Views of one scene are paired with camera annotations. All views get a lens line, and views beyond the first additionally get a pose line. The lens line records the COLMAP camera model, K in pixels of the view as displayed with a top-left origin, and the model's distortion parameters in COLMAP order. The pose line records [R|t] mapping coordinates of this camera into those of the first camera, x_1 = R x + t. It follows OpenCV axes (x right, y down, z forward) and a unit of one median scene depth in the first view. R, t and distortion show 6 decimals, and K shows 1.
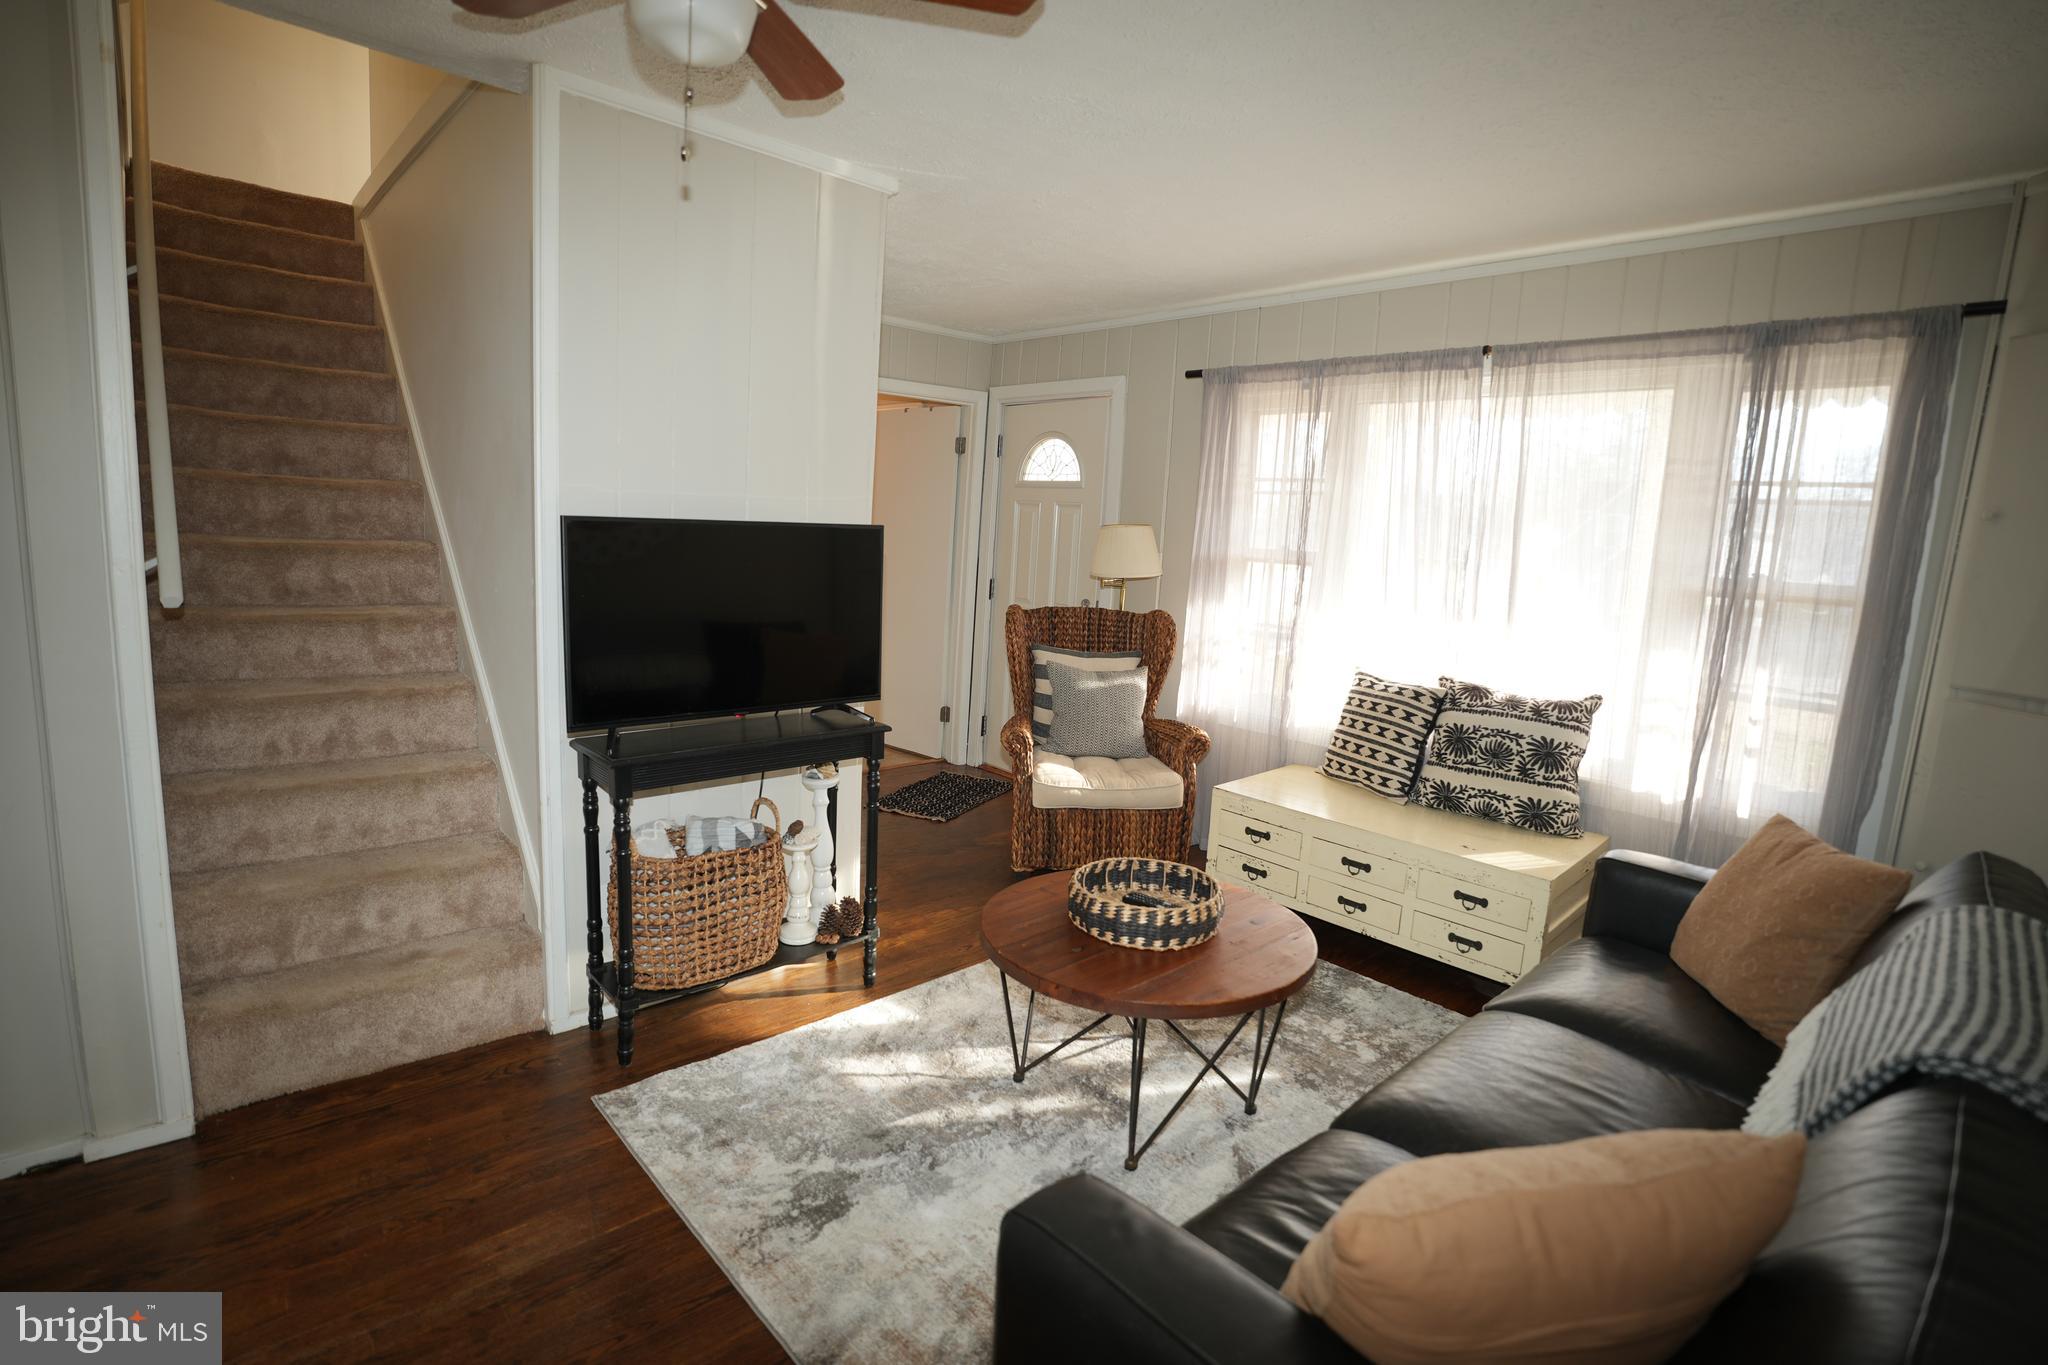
lens RADIAL K [[976.1, 0, 1034.0], [0, 976.1, 674.8], [0, 0, 1]] dist [-0.027916, 0.000294]
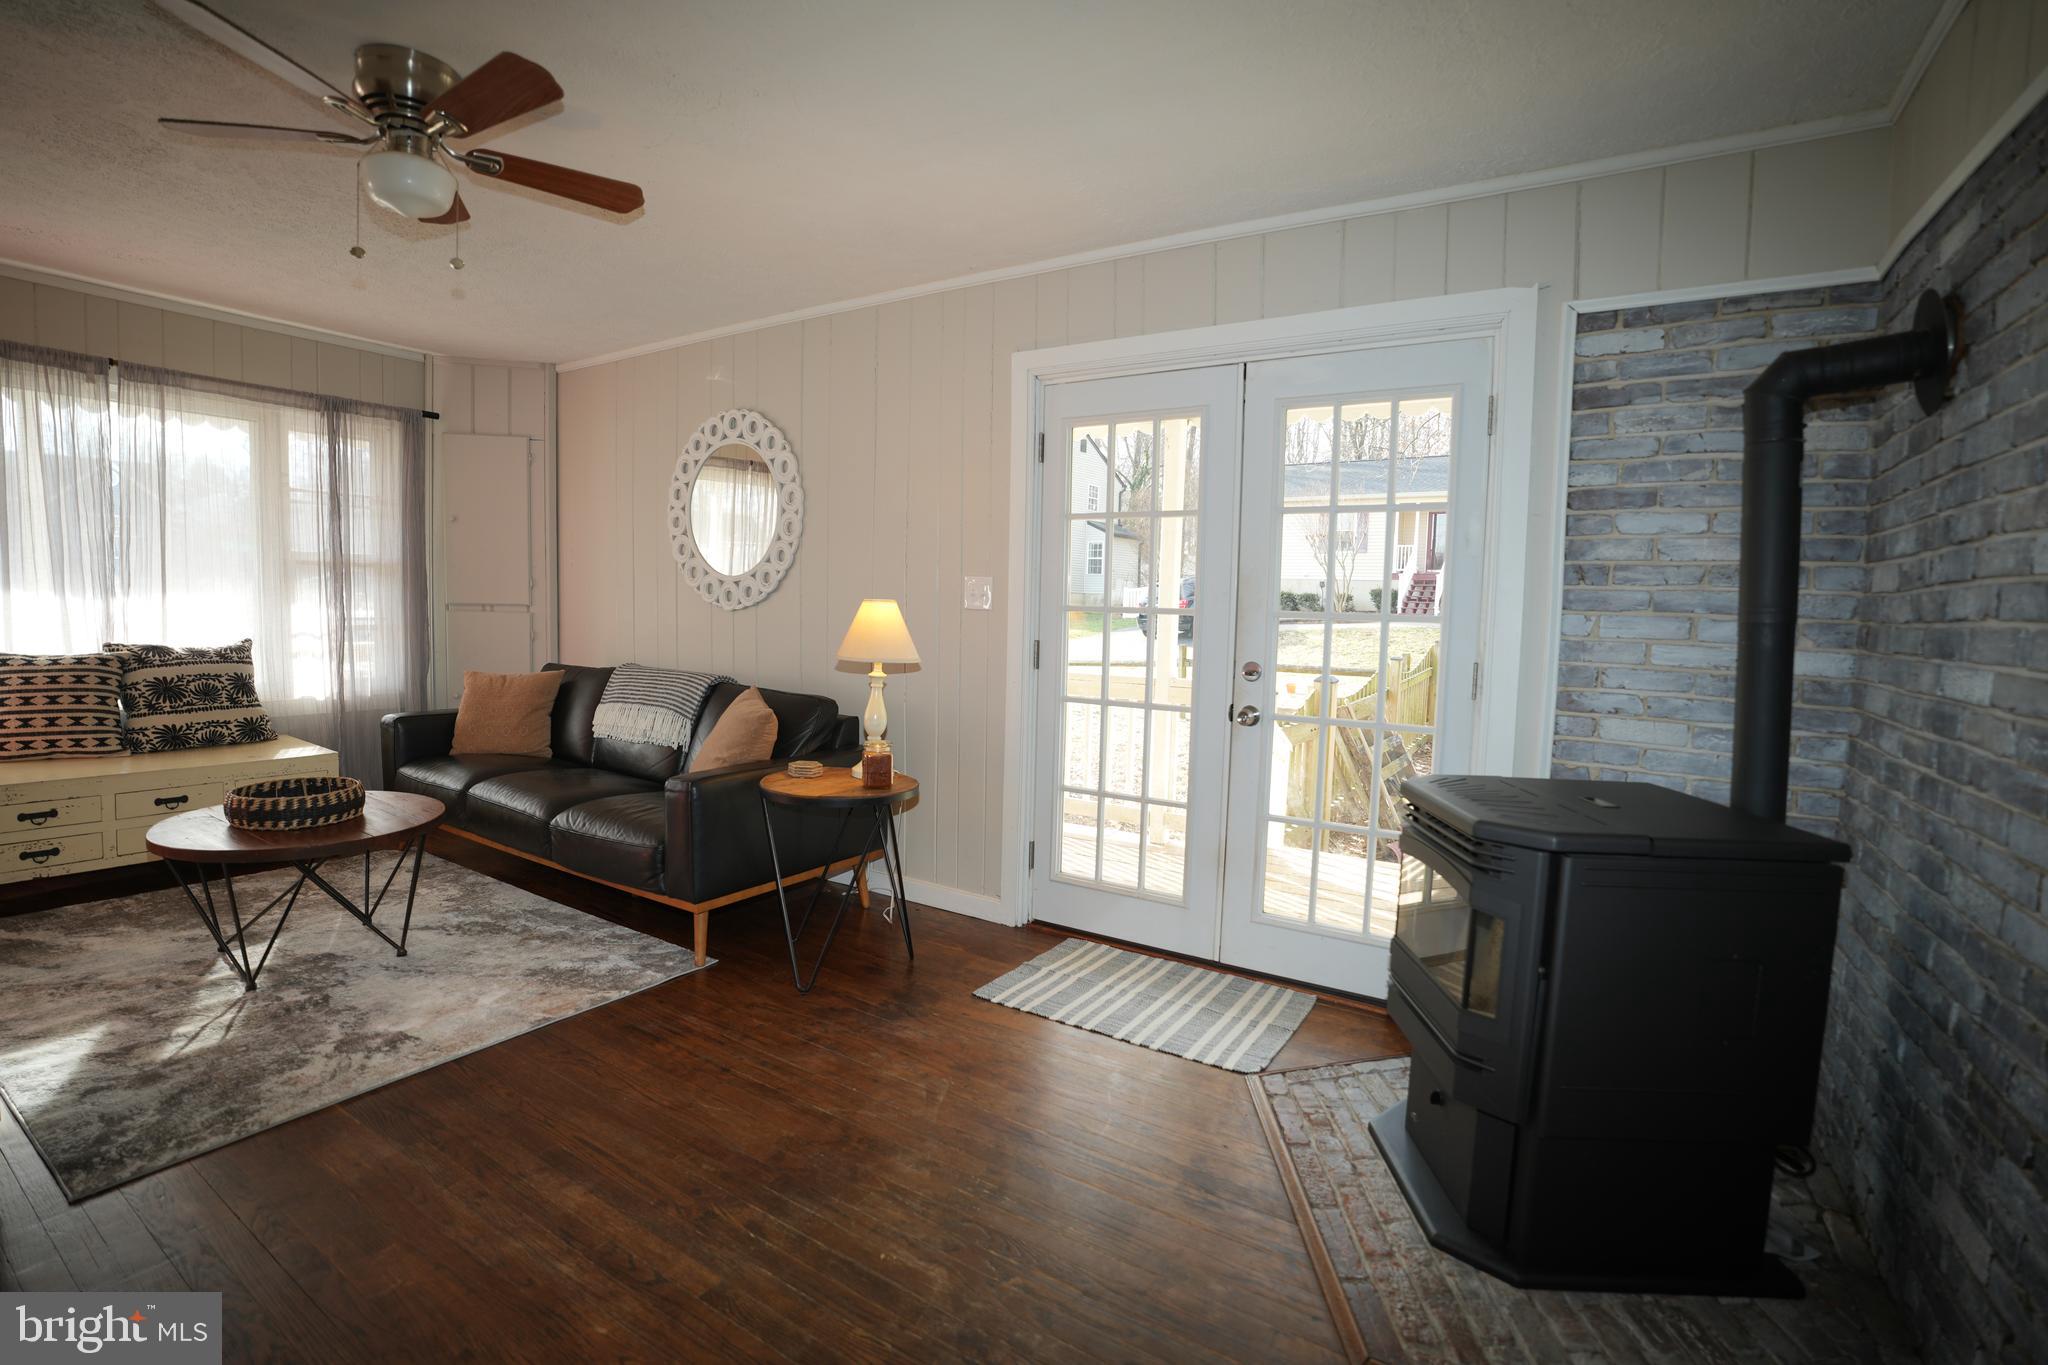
lens RADIAL K [[937.5, 0, 1019.2], [0, 937.5, 682.5], [0, 0, 1]] dist [-0.076657, 0.021360]
pose [[-0.244341, -0.139980, 0.959533, -0.905904], [0.101282, 0.980429, 0.168819, -0.021315], [-0.964385, 0.138433, -0.225382, 0.230094]]
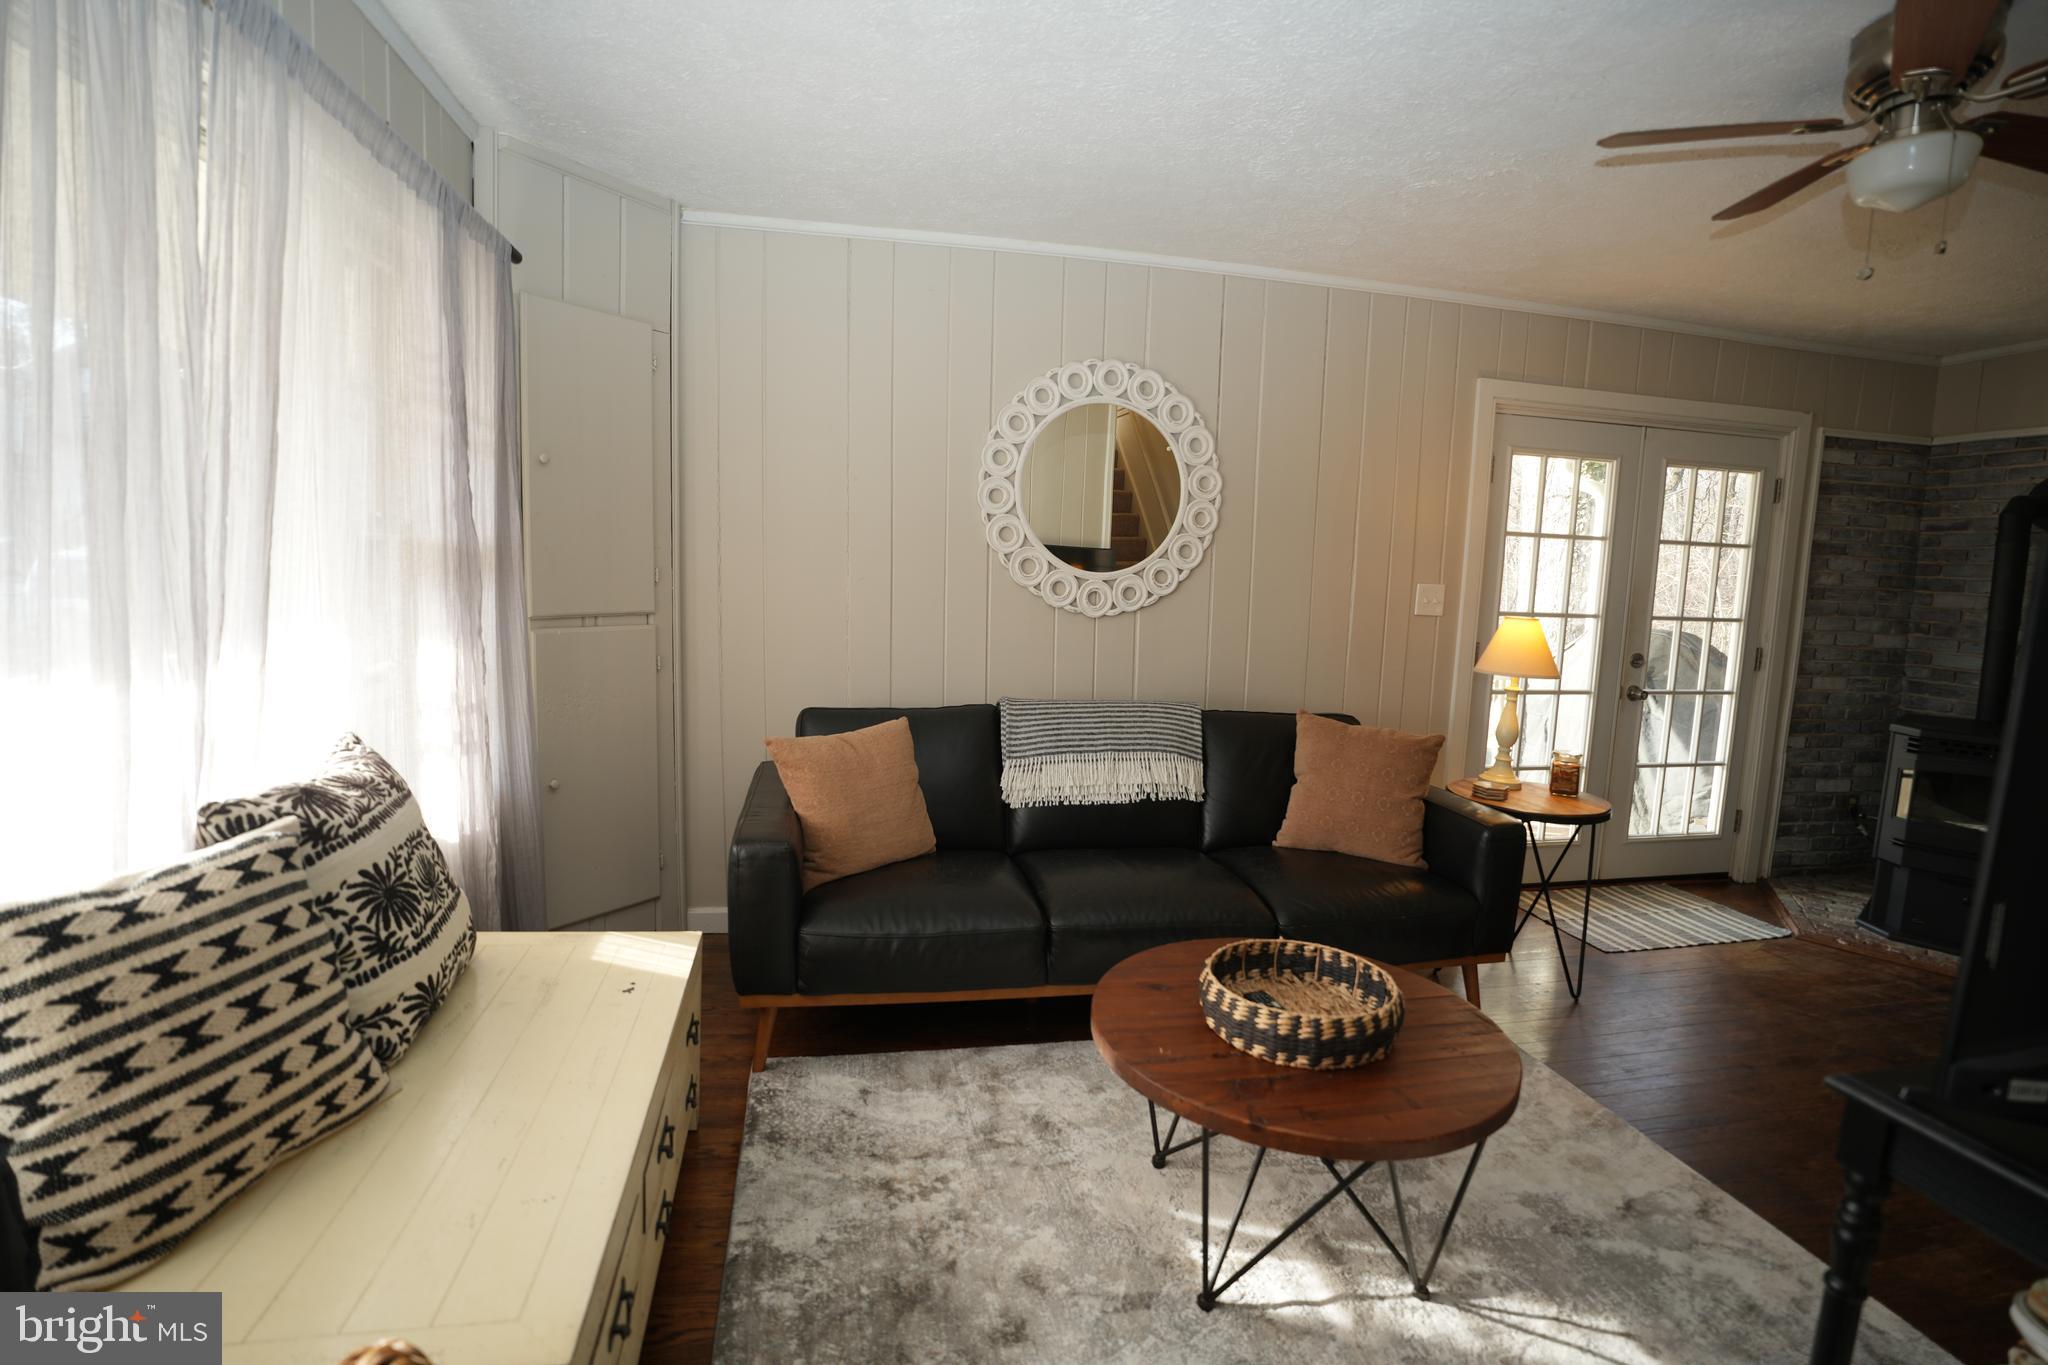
lens RADIAL K [[937.5, 0, 1019.2], [0, 937.5, 682.5], [0, 0, 1]] dist [-0.076657, 0.021360]
pose [[-0.847145, -0.145000, 0.511195, -0.030134], [0.000690, 0.961746, 0.273942, -0.151289], [-0.531361, 0.232421, -0.814638, 1.192197]]
